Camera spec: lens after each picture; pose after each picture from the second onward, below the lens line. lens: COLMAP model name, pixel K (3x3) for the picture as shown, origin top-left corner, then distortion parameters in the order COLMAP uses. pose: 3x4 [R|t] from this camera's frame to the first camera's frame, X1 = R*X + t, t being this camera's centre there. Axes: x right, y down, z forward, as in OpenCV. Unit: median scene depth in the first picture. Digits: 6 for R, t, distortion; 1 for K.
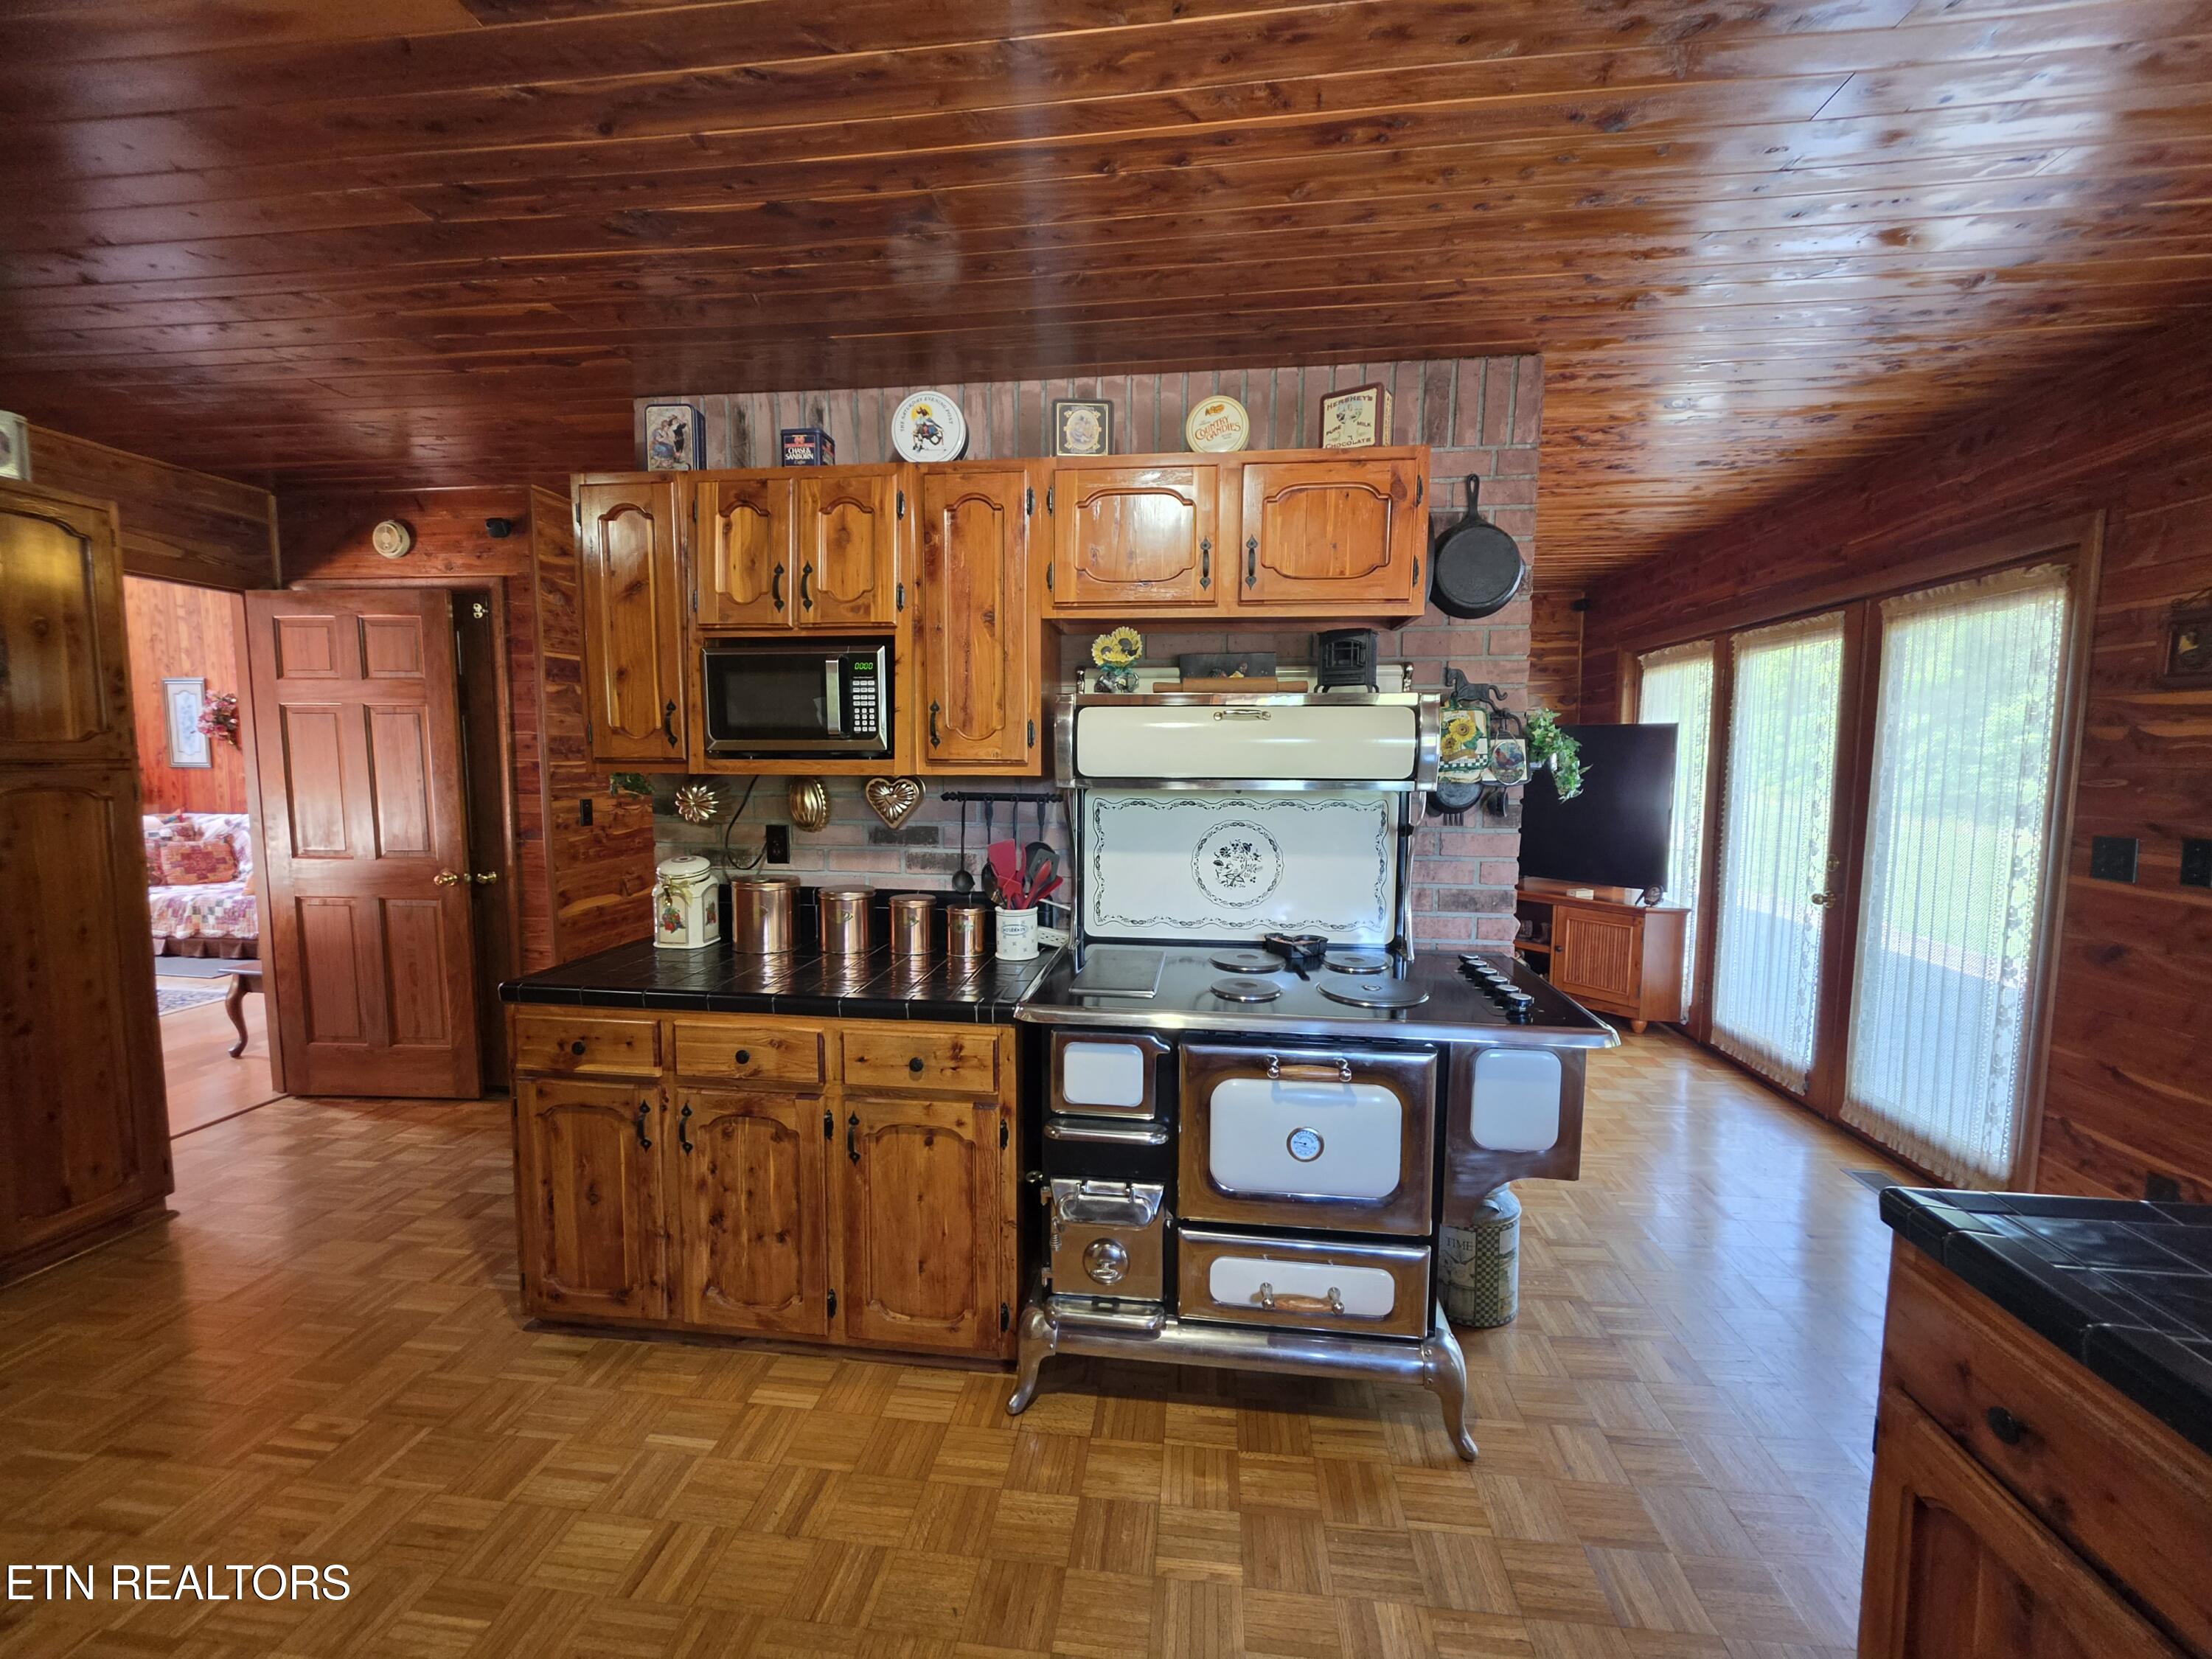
lens RADIAL K [[893.4, 0, 1106.0], [0, 893.4, 829.5], [0, 0, 1]] dist [-0.003962, -0.000243]
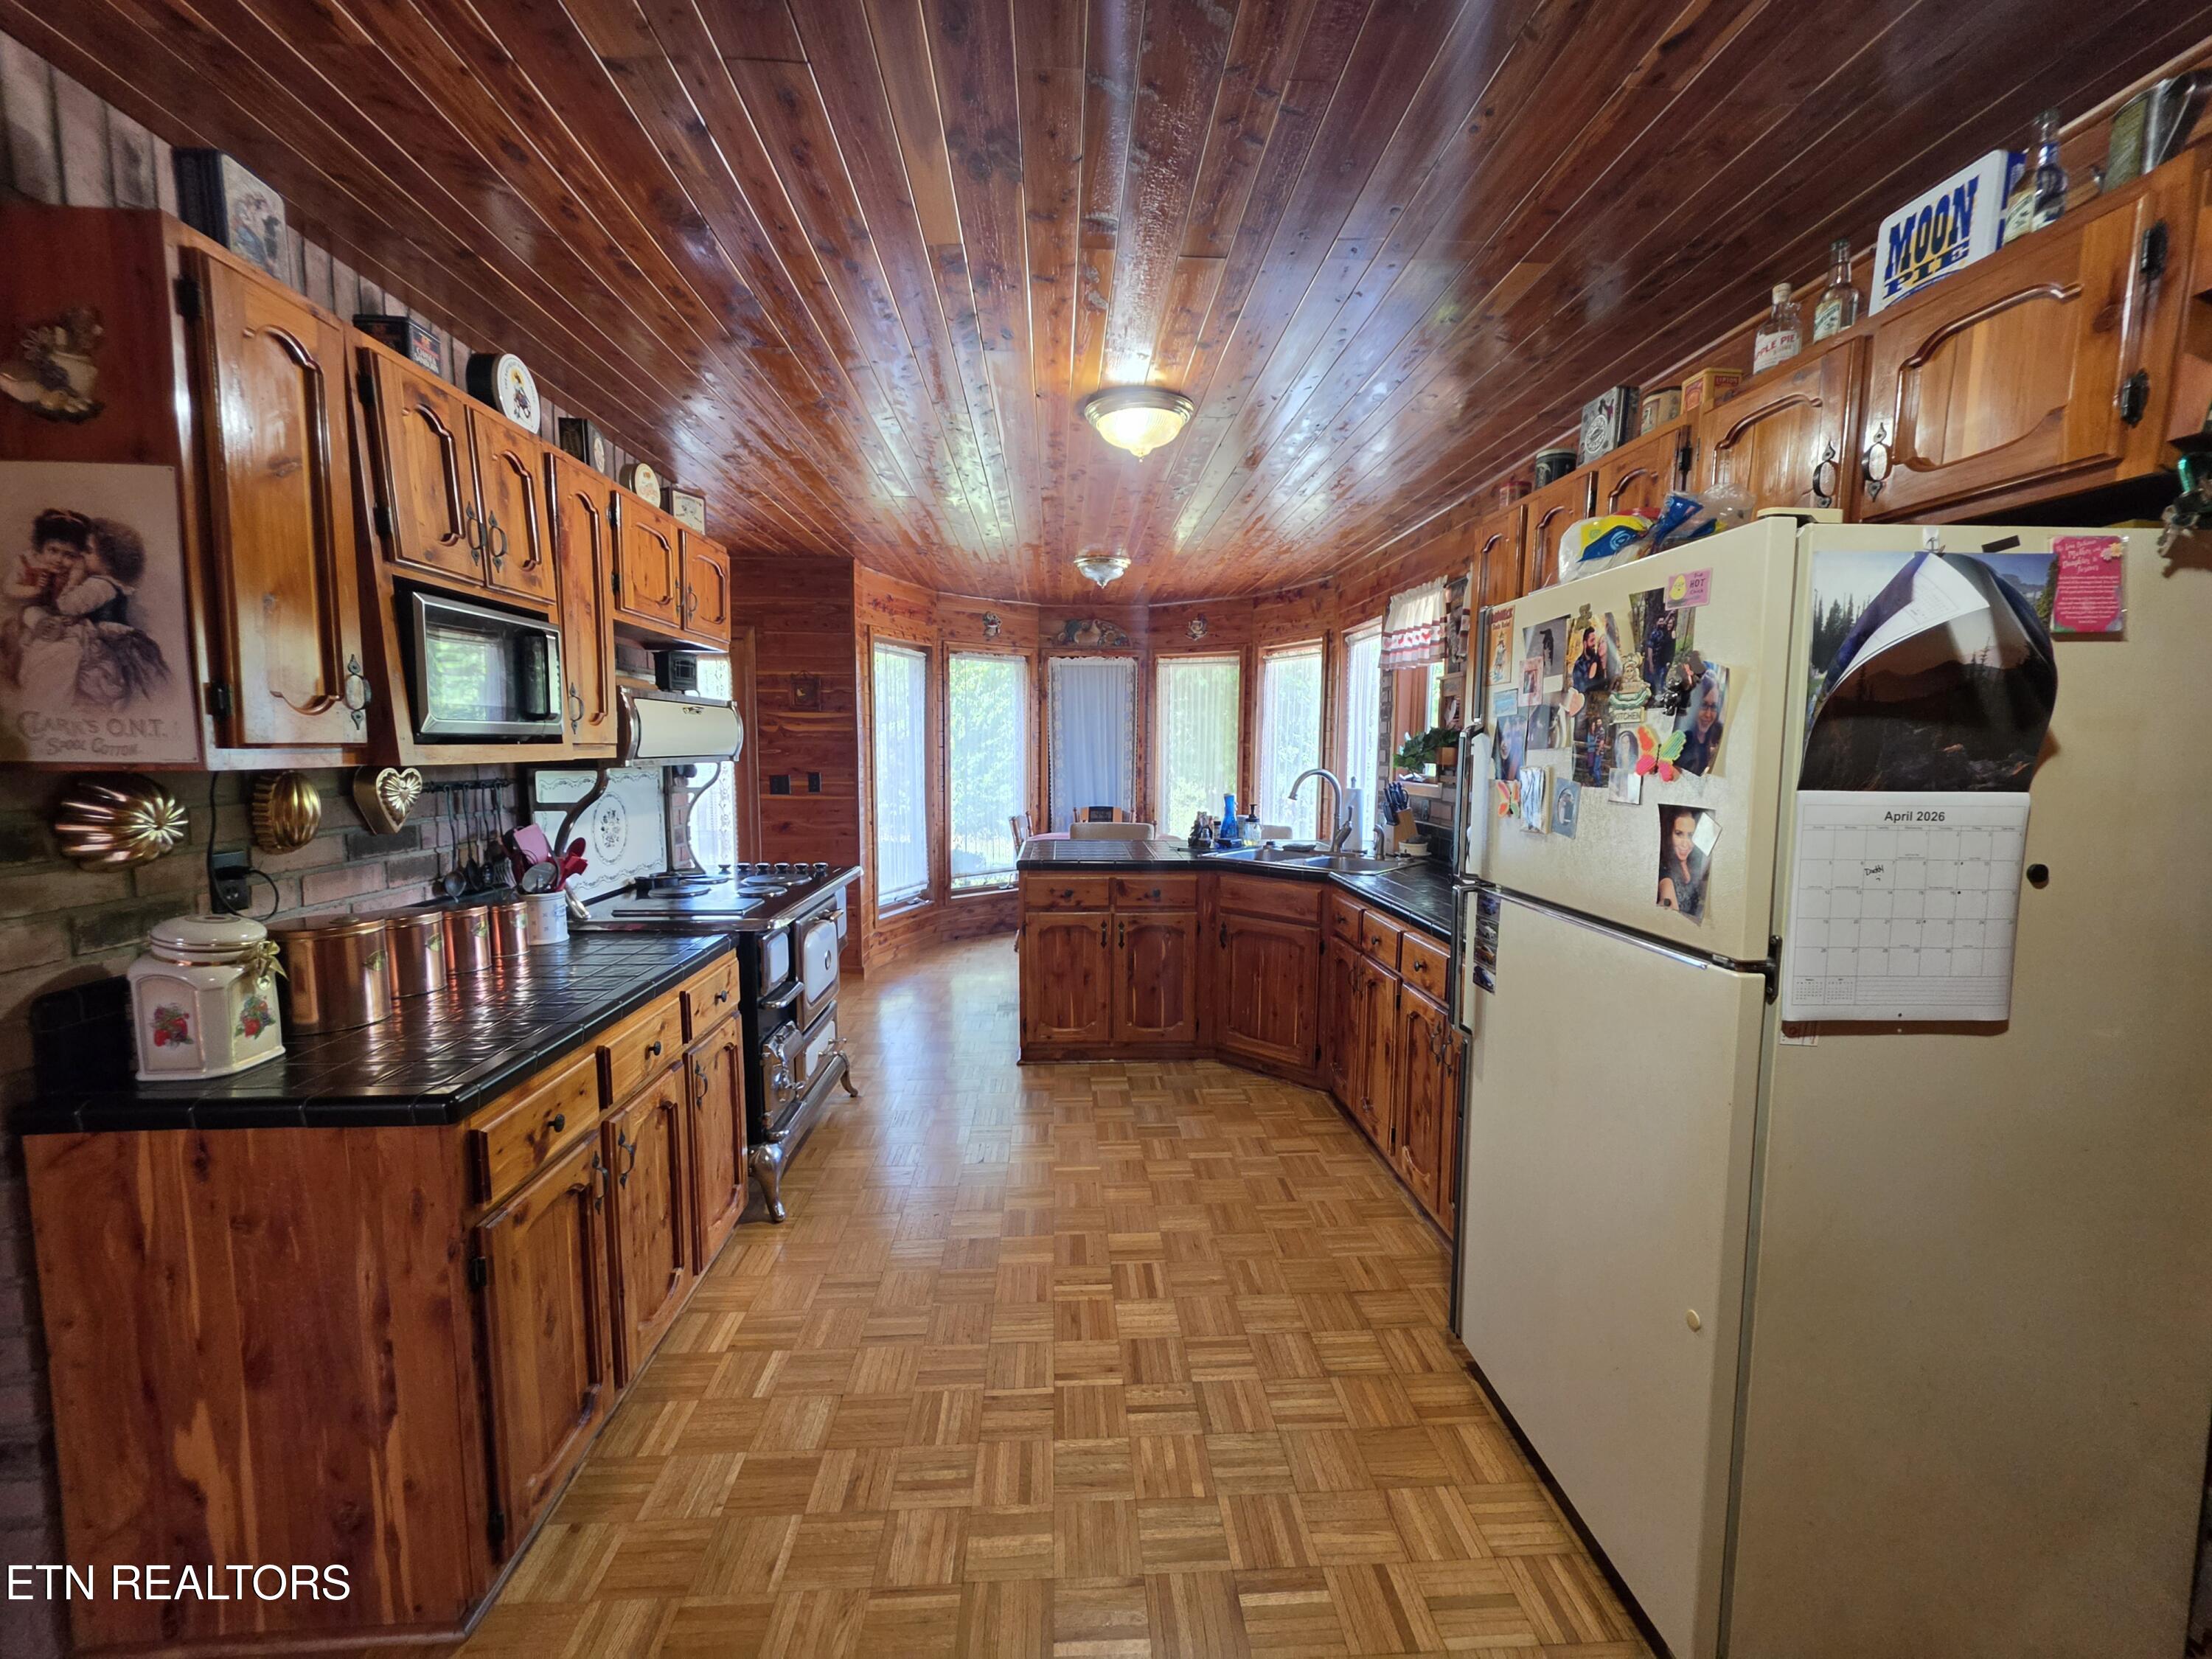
lens RADIAL K [[891.9, 0, 1103.3], [0, 891.9, 835.0], [0, 0, 1]] dist [-0.006440, -0.000192]
pose [[-0.173663, -0.106058, 0.979077, -1.238427], [0.078878, 0.989492, 0.121177, -0.049590], [-0.981641, 0.098272, -0.163473, 0.567731]]
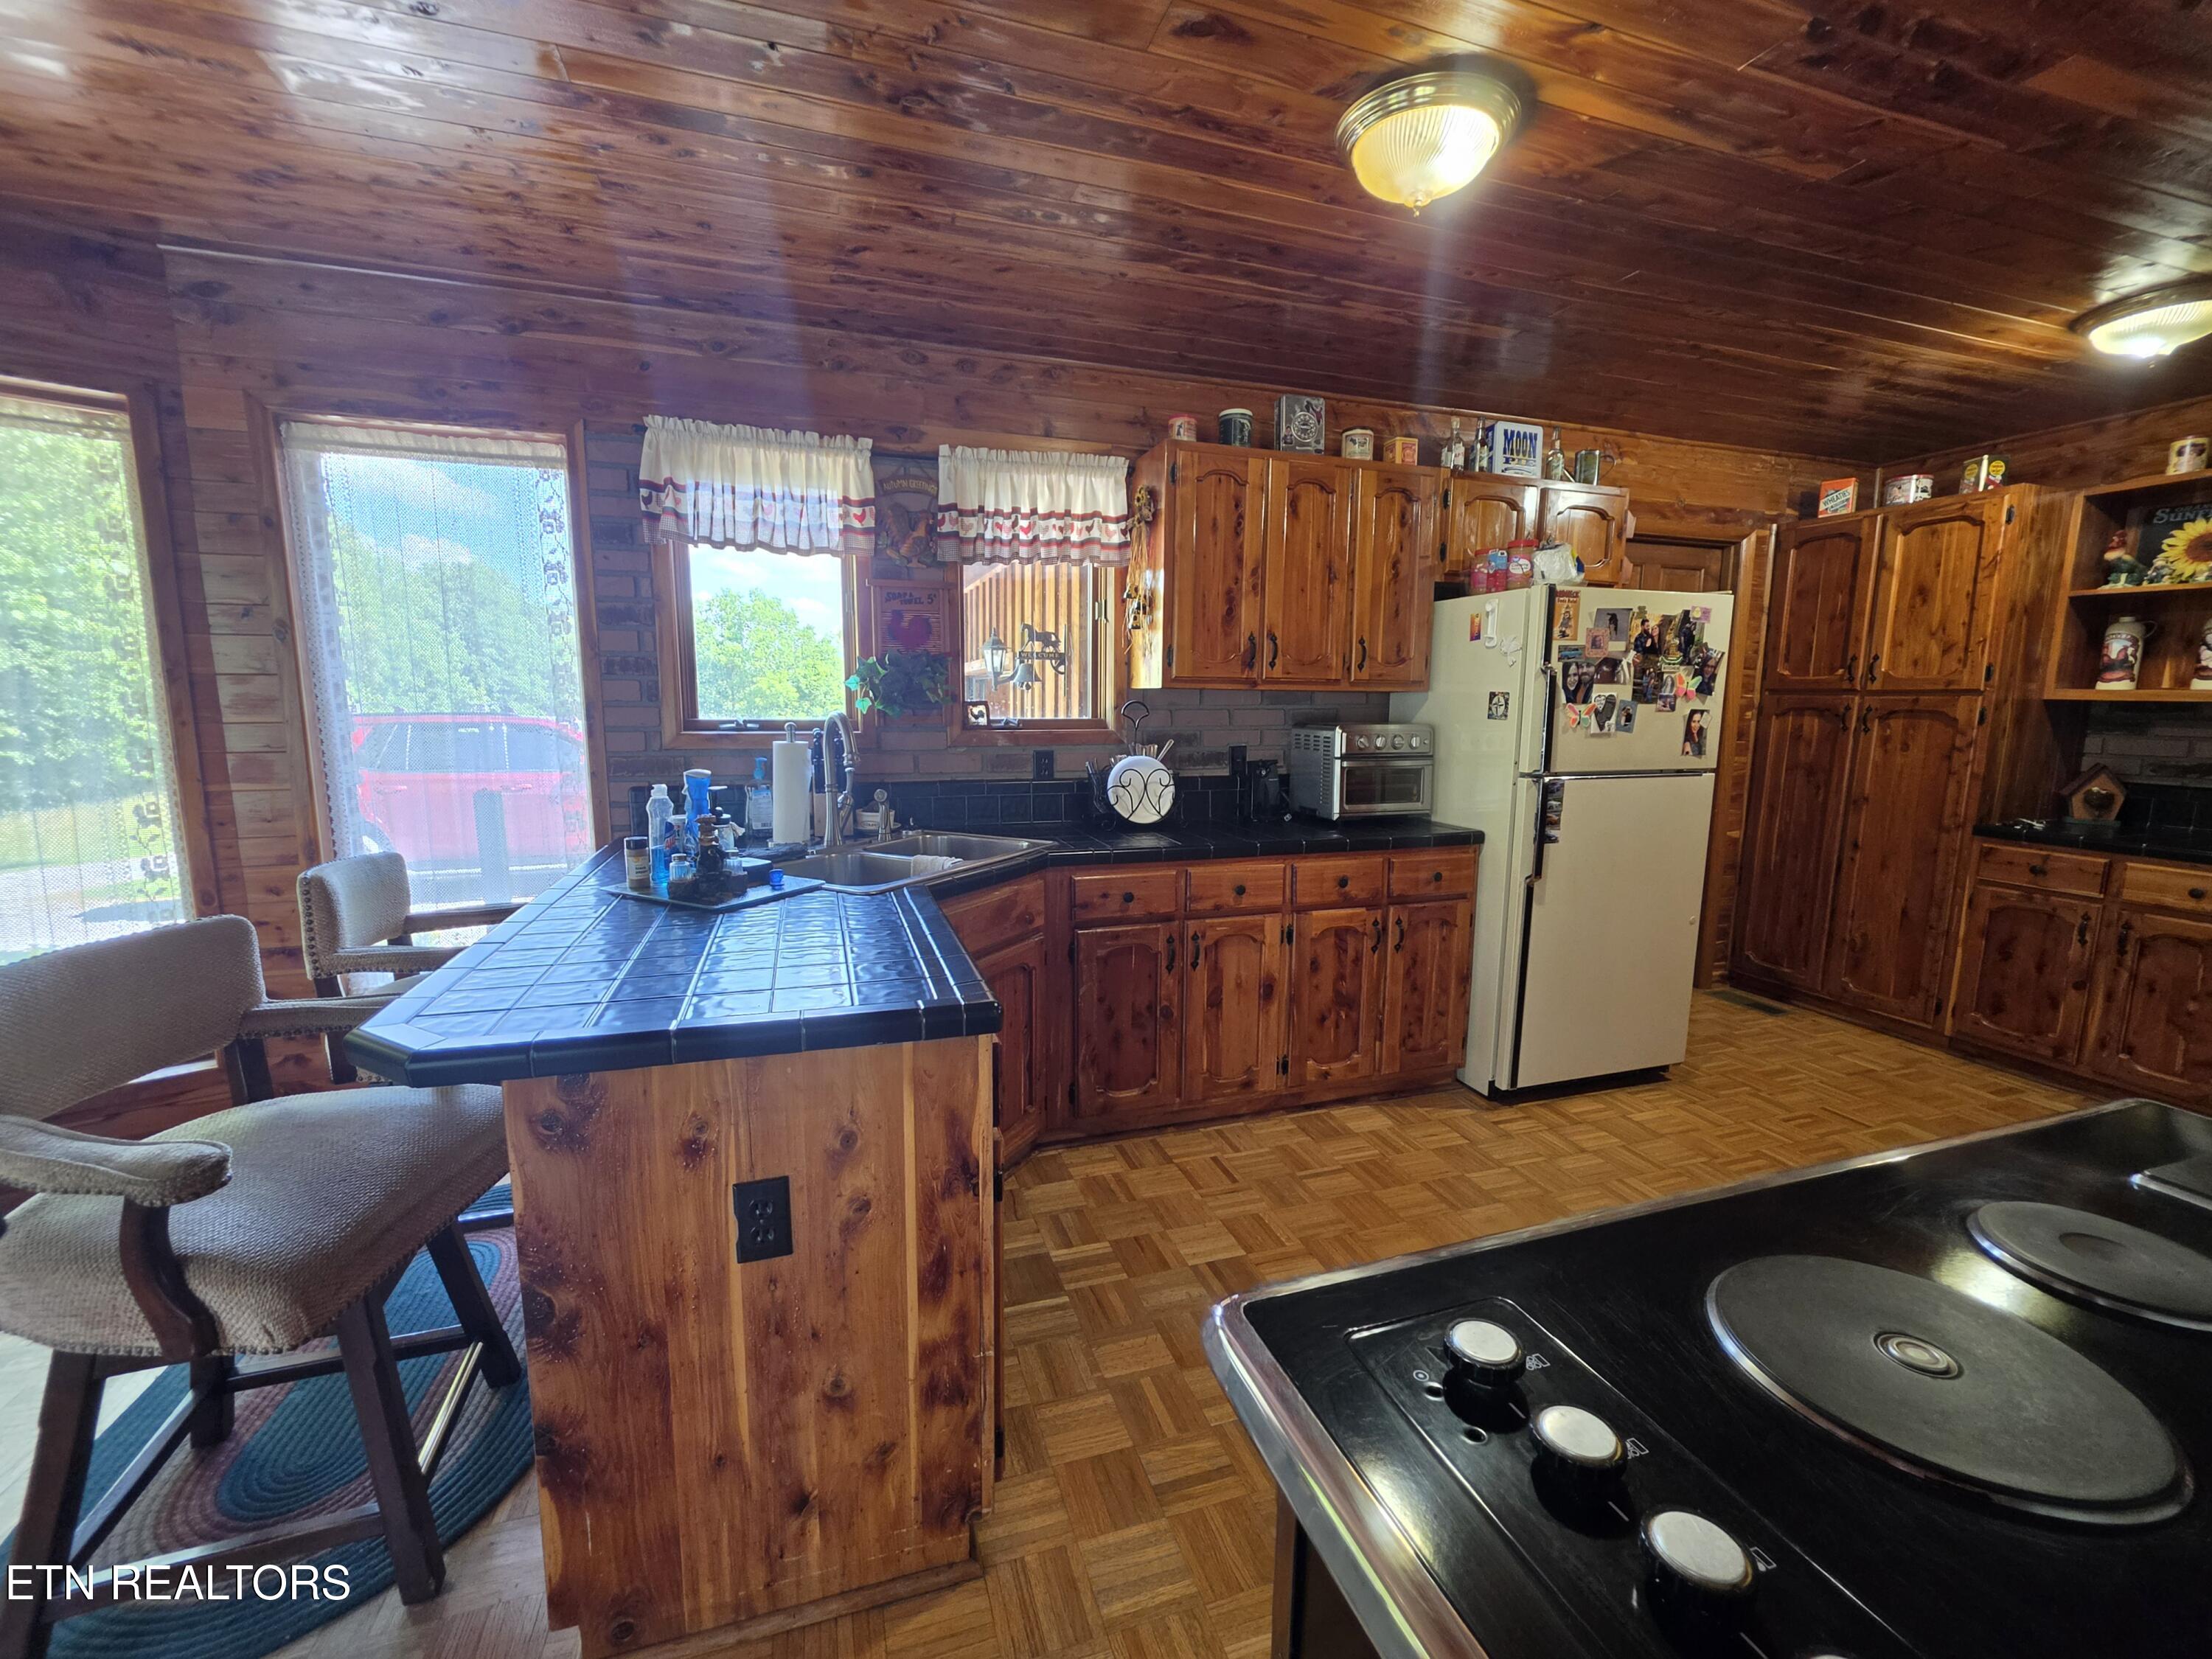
lens RADIAL K [[909.5, 0, 1104.4], [0, 909.5, 837.4], [0, 0, 1]] dist [-0.002994, -0.000347]
pose [[-0.908168, 0.048746, -0.415758, 0.569850], [-0.049386, 0.973784, 0.222048, -0.040842], [0.415683, 0.222189, -0.881952, 0.959708]]
